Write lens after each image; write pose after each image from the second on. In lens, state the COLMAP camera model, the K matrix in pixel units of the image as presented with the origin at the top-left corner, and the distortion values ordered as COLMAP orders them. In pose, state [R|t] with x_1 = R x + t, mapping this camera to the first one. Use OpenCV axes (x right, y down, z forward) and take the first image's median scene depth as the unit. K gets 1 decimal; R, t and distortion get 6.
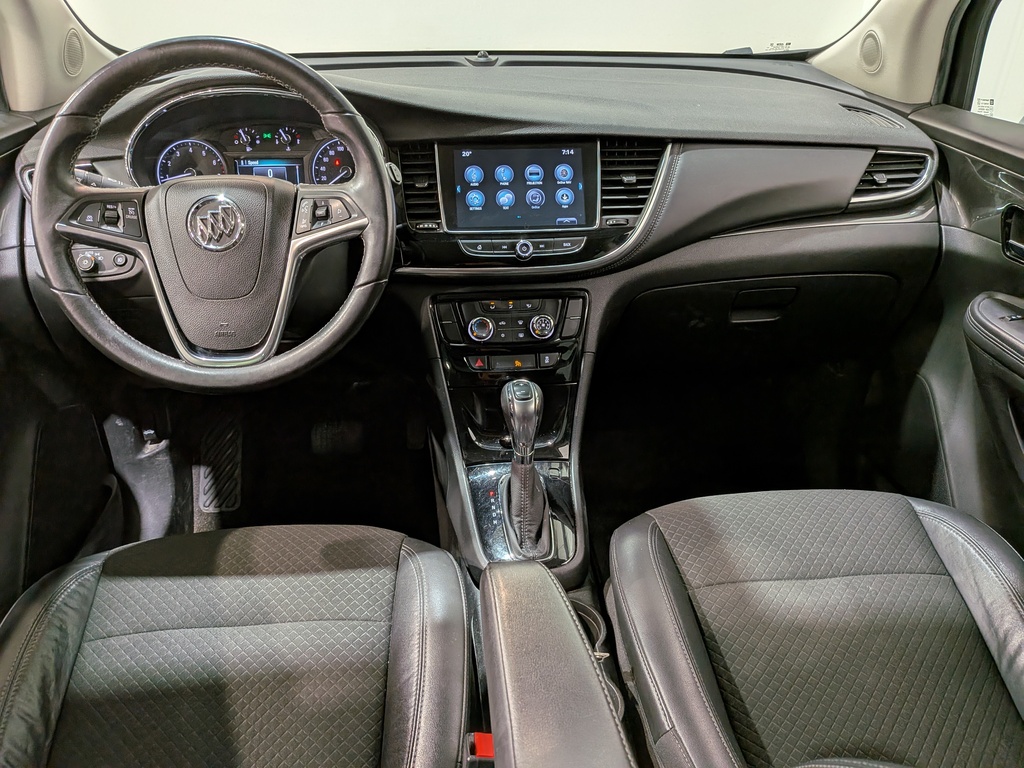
lens RADIAL K [[741.6, 0, 510.2], [0, 741.6, 392.7], [0, 0, 1]] dist [0.064331, -0.111616]
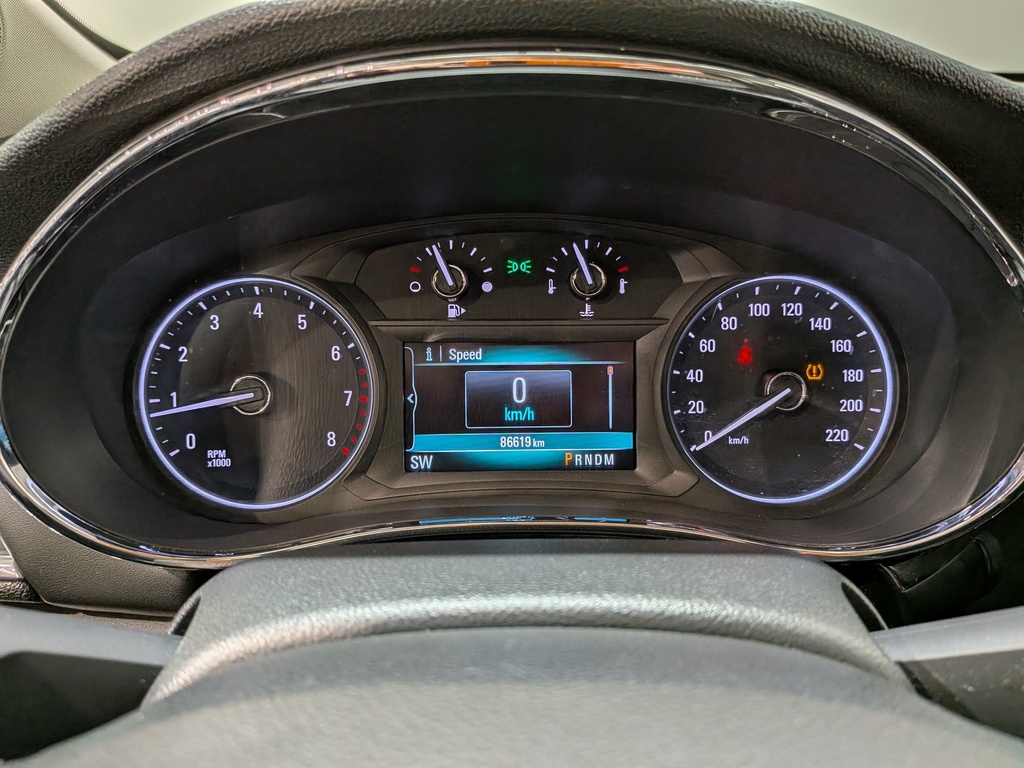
lens RADIAL K [[741.6, 0, 509.6], [0, 741.6, 381.4], [0, 0, 1]] dist [0.064331, -0.111616]
pose [[0.996677, 0.026814, -0.076918, -0.308012], [-0.035408, 0.993005, -0.112638, -0.269048], [0.073360, 0.114987, 0.990655, 0.726149]]
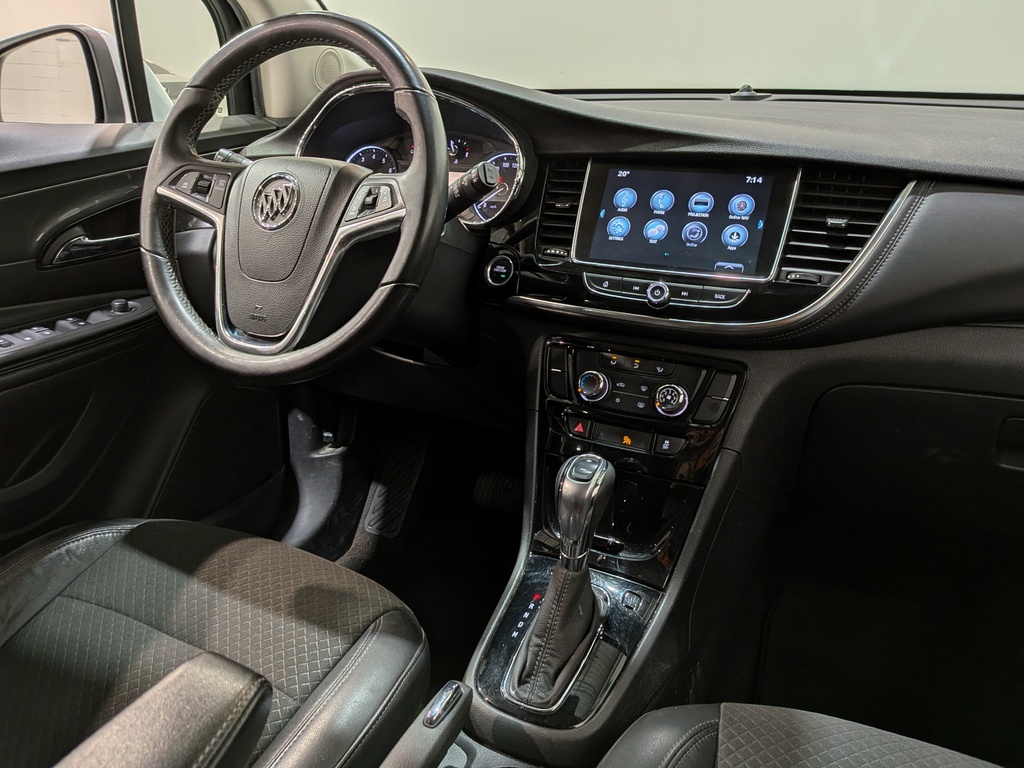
lens RADIAL K [[741.6, 0, 518.8], [0, 741.6, 374.3], [0, 0, 1]] dist [0.064331, -0.111616]
pose [[0.850518, 0.186567, -0.491744, 0.281348], [-0.256915, 0.963206, -0.078920, -0.016750], [0.458927, 0.193459, 0.867156, 0.284414]]
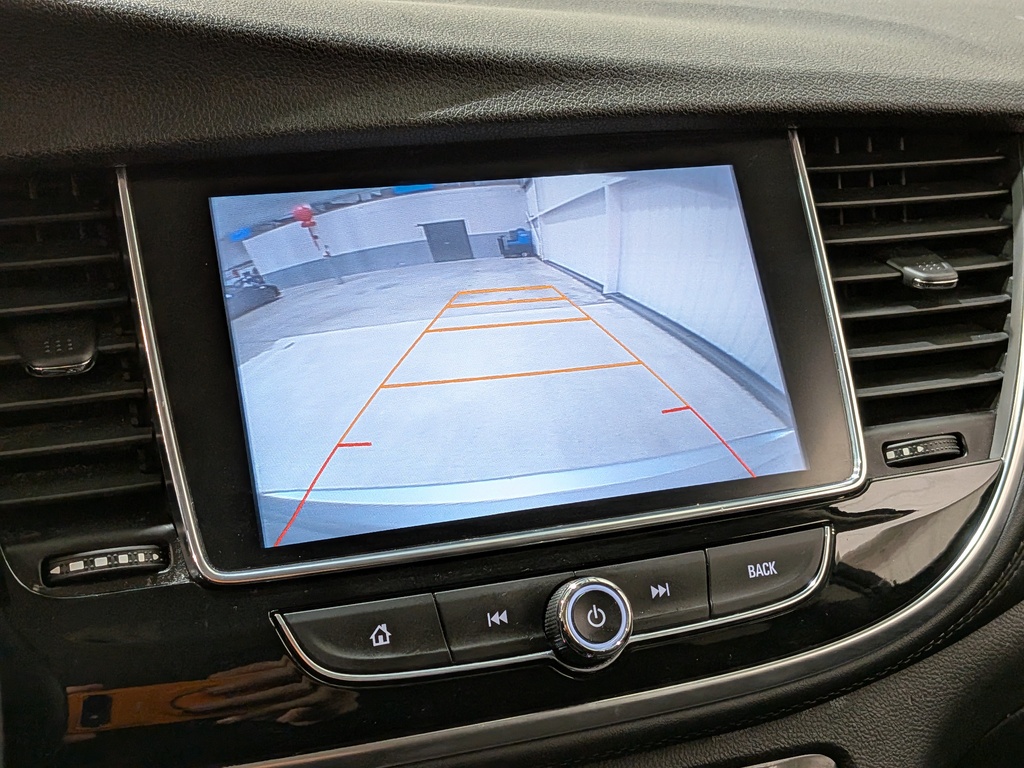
lens RADIAL K [[1517.6, 0, 506.3], [0, 1517.6, 346.1], [0, 0, 1]] dist [0.046497, 0.000000]
pose [[0.966663, -0.075291, 0.244732, -0.101703], [0.132682, 0.964749, -0.227276, -0.169820], [-0.218993, 0.252171, 0.942577, 0.569656]]
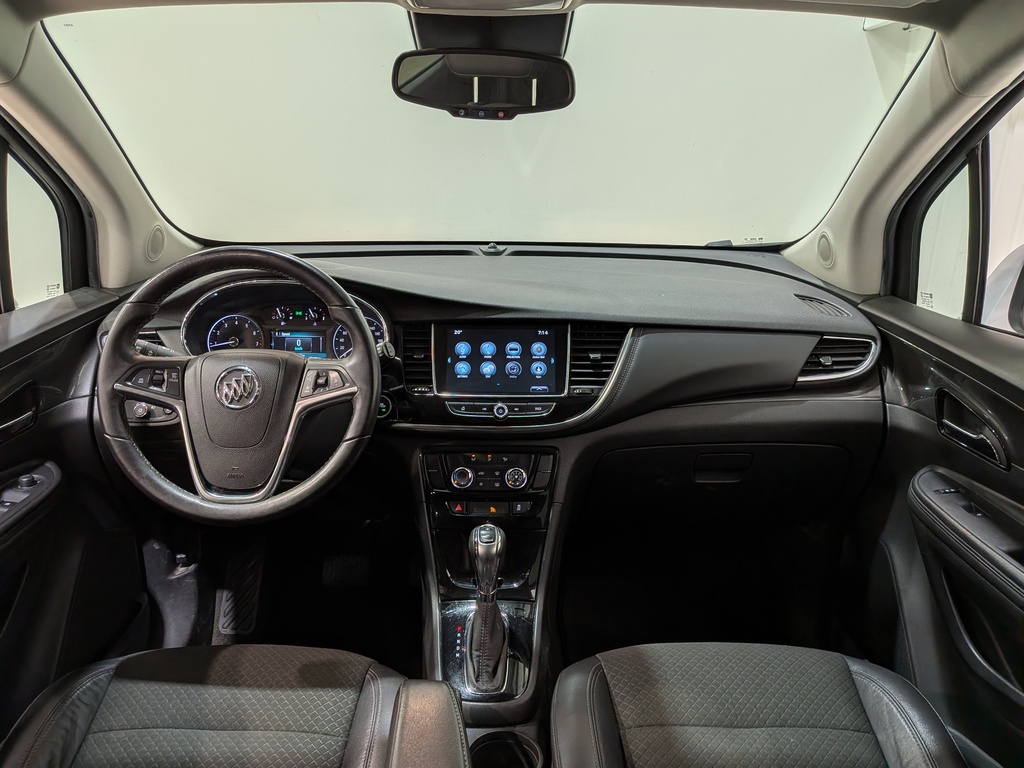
lens RADIAL K [[741.6, 0, 503.7], [0, 741.6, 399.5], [0, 0, 1]] dist [0.064331, -0.111616]
pose [[0.995003, 0.034630, -0.093646, 0.129511], [-0.050830, 0.982973, -0.176580, -0.006279], [0.085936, 0.180458, 0.979821, -0.142391]]
